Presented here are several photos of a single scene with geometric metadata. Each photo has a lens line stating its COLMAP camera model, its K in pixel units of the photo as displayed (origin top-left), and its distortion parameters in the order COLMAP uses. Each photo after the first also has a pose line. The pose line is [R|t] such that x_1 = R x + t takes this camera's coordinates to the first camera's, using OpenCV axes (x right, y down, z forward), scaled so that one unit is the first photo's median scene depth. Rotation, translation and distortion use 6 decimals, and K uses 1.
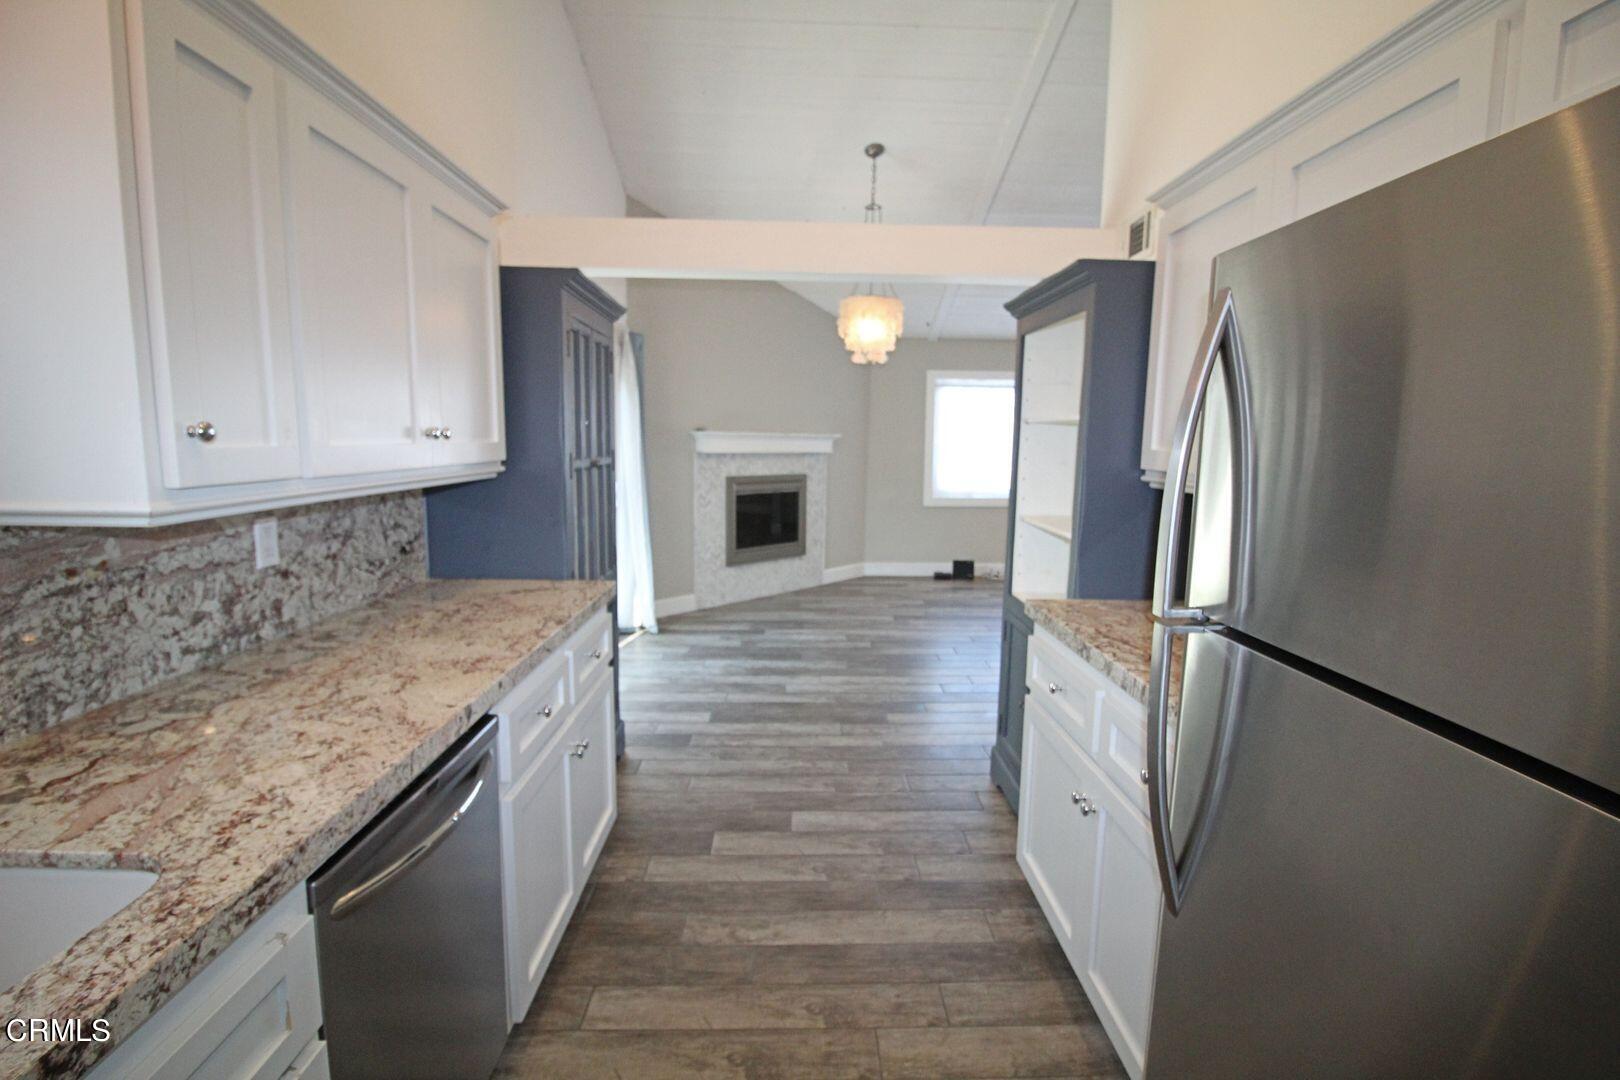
lens RADIAL K [[750.2, 0, 820.0], [0, 750.2, 542.9], [0, 0, 1]] dist [-0.000615, -0.013458]
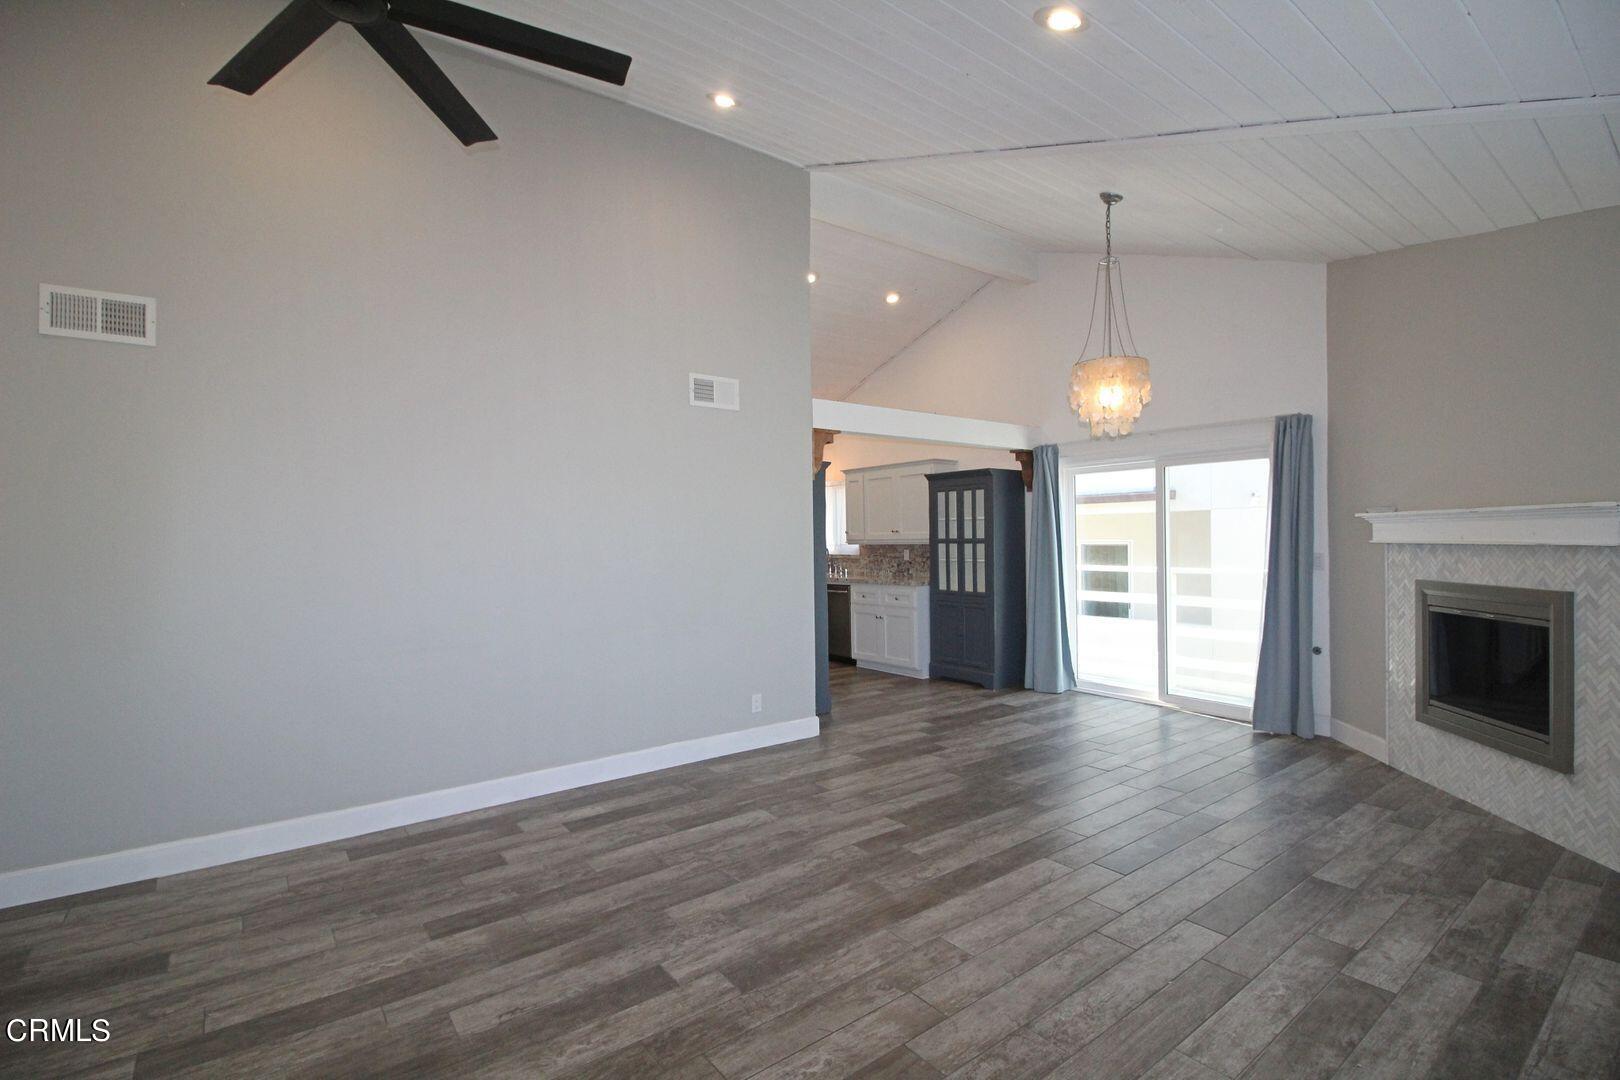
lens RADIAL K [[750.2, 0, 820.0], [0, 750.2, 542.9], [0, 0, 1]] dist [-0.000615, -0.013458]
pose [[-0.807049, -0.002829, -0.590477, 2.526388], [-0.082717, 0.990670, 0.108310, -0.551655], [0.584662, 0.136254, -0.799753, 4.544124]]
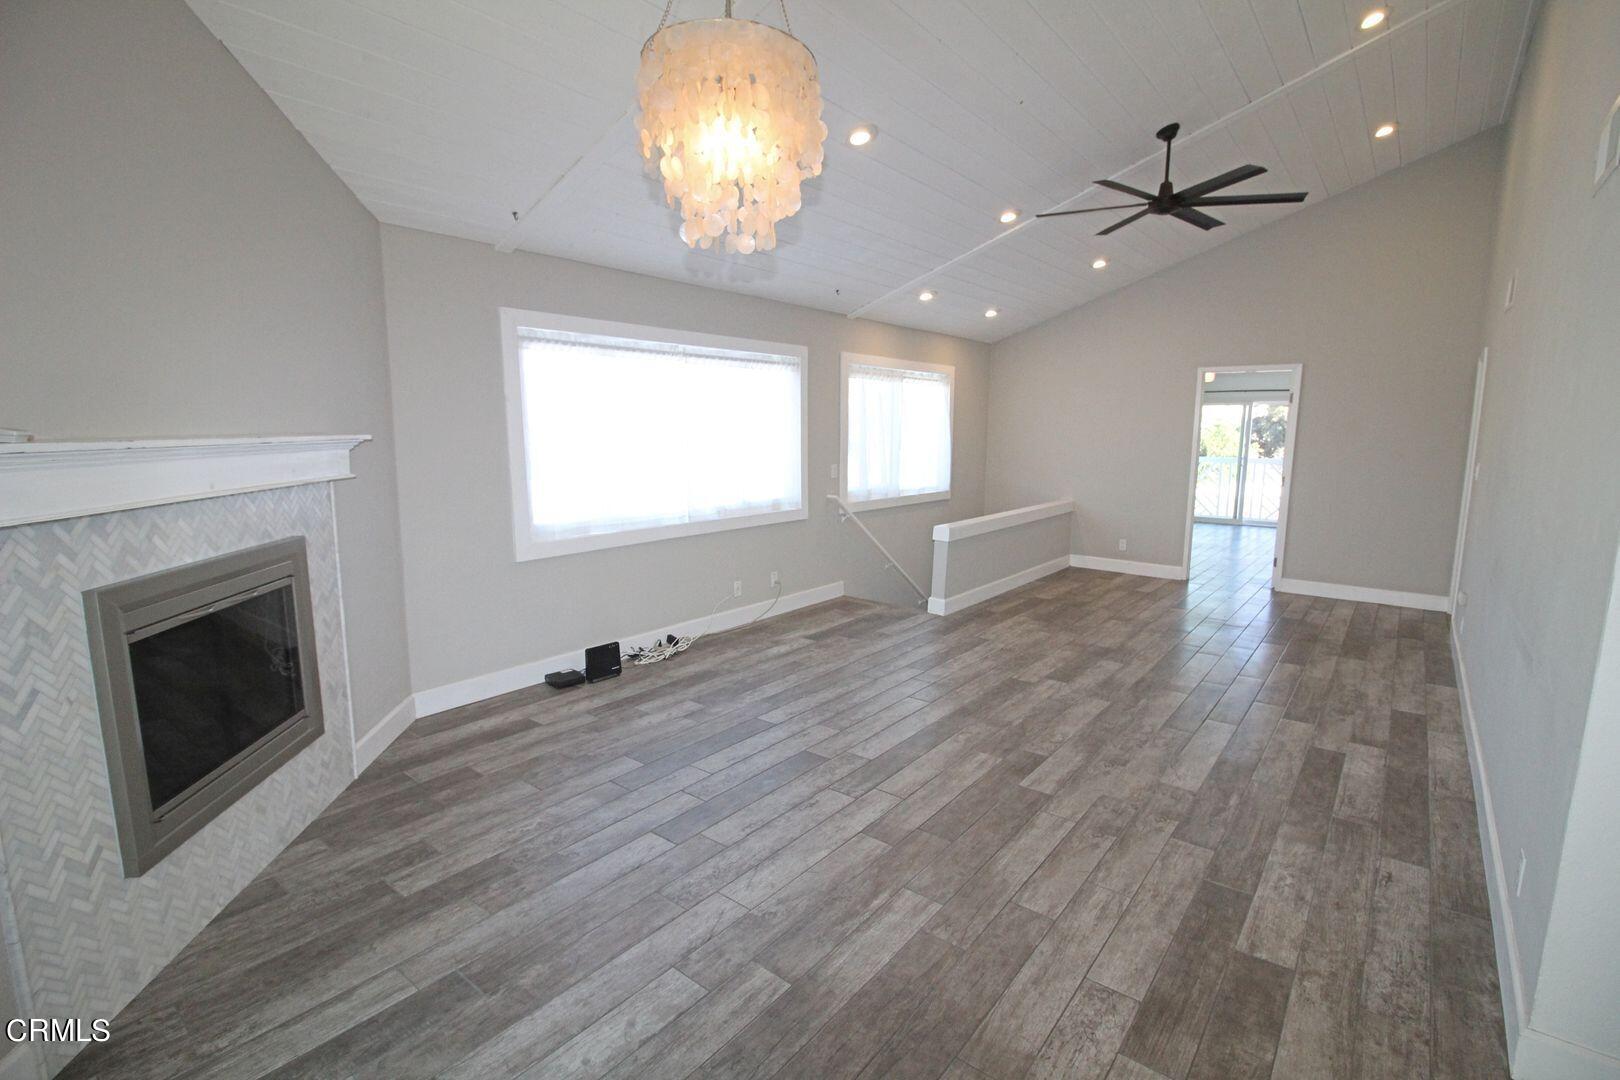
lens RADIAL K [[750.3, 0, 823.3], [0, 750.3, 540.1], [0, 0, 1]] dist [0.000534, -0.014910]
pose [[0.642460, -0.128293, 0.755504, -0.582161], [0.112005, 0.991020, 0.073040, -0.368554], [-0.758089, 0.037695, 0.651060, 2.230431]]
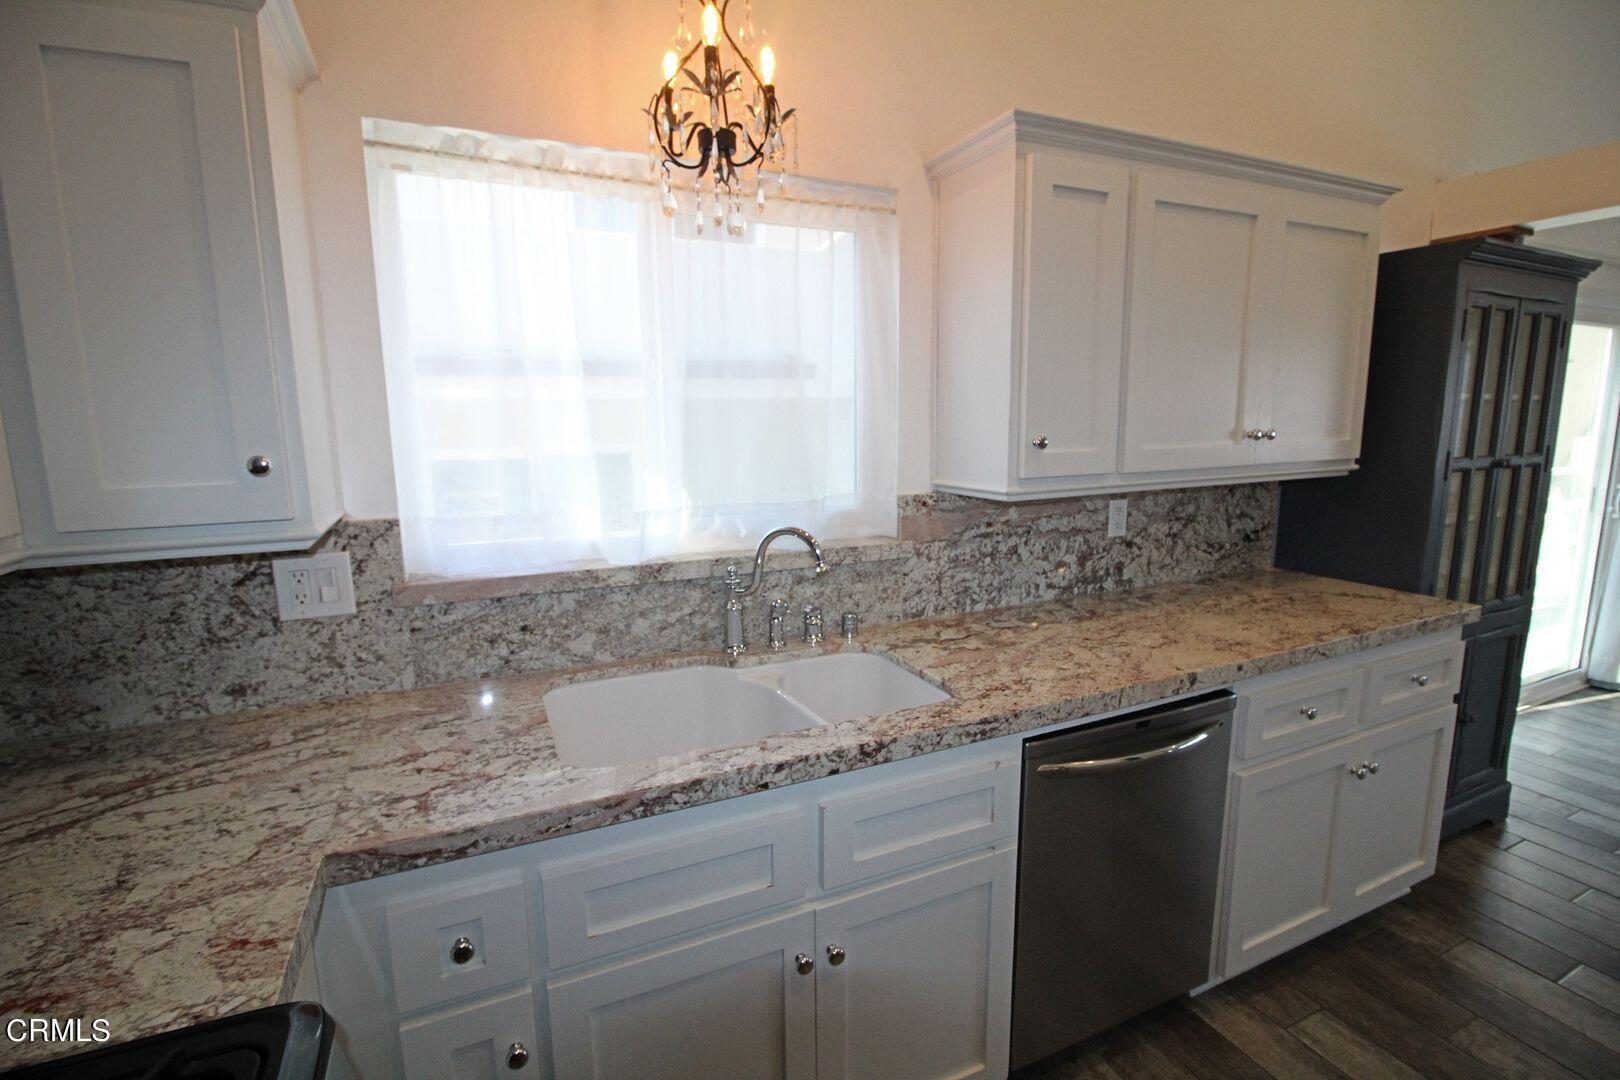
lens RADIAL K [[750.3, 0, 823.3], [0, 750.3, 540.1], [0, 0, 1]] dist [0.000534, -0.014910]
pose [[0.387963, 0.123812, -0.913321, 0.289507], [-0.105890, 0.990362, 0.089276, -0.027005], [0.915572, 0.062076, 0.397335, -0.008363]]
